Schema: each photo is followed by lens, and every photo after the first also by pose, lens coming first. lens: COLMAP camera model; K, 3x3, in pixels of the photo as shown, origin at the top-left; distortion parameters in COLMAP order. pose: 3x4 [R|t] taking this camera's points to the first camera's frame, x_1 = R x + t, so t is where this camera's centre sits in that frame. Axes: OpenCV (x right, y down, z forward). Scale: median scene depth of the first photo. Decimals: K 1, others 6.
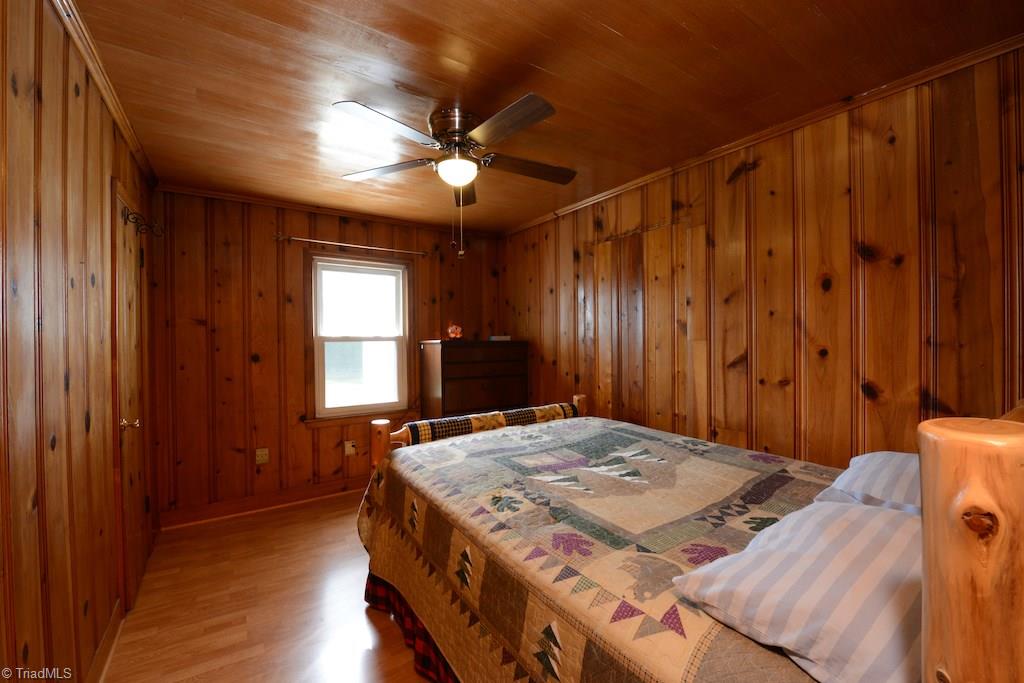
lens RADIAL K [[407.8, 0, 510.2], [0, 407.8, 342.5], [0, 0, 1]] dist [-0.016078, -0.001856]
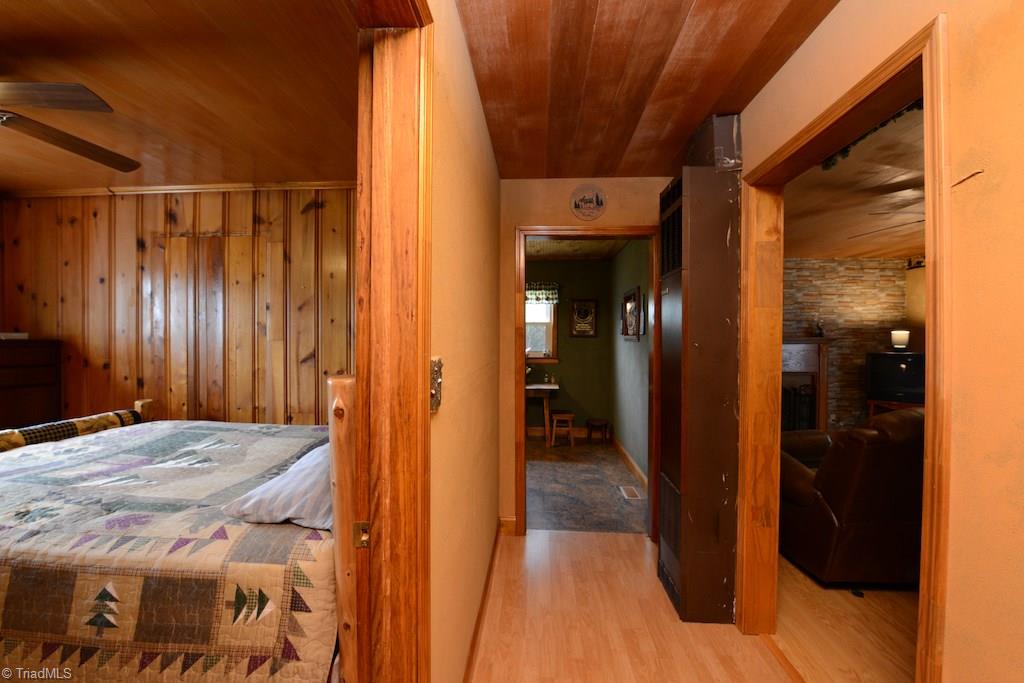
lens RADIAL K [[407.8, 0, 510.2], [0, 407.8, 342.5], [0, 0, 1]] dist [-0.016078, -0.001856]
pose [[0.622910, 0.003733, 0.782285, -0.031890], [-0.002870, 0.999993, -0.002486, 0.001101], [-0.782289, -0.000697, 0.622916, -0.283215]]
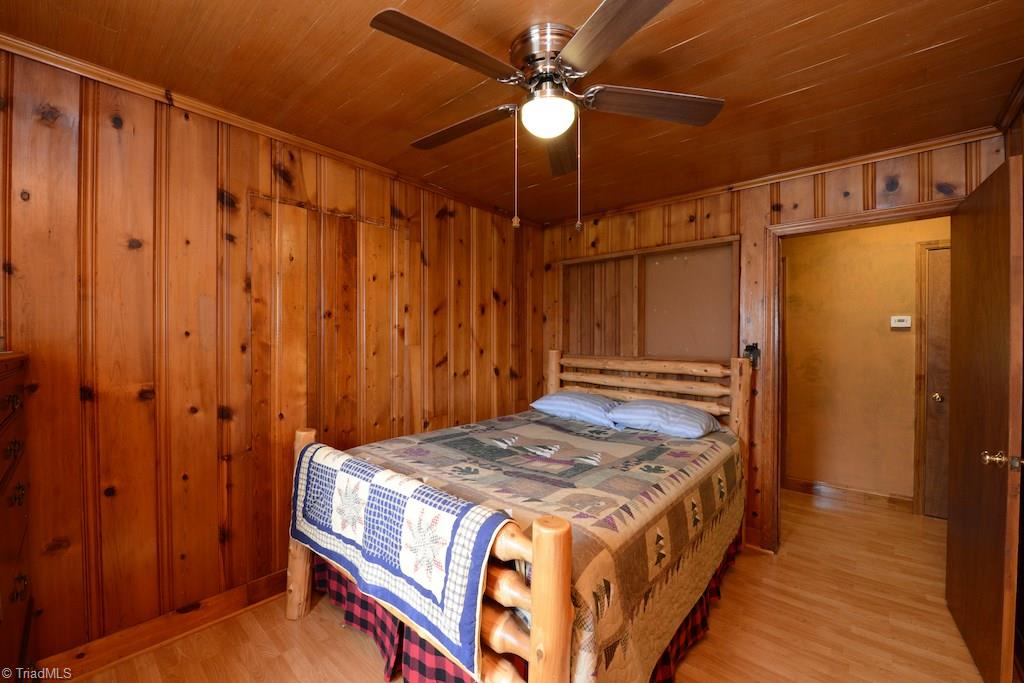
lens RADIAL K [[407.8, 0, 510.2], [0, 407.8, 342.5], [0, 0, 1]] dist [-0.016078, -0.001856]
pose [[-0.249491, -0.001098, 0.968376, -0.775158], [0.011751, 0.999922, 0.004161, -0.015696], [-0.968306, 0.012418, -0.249459, 1.183882]]
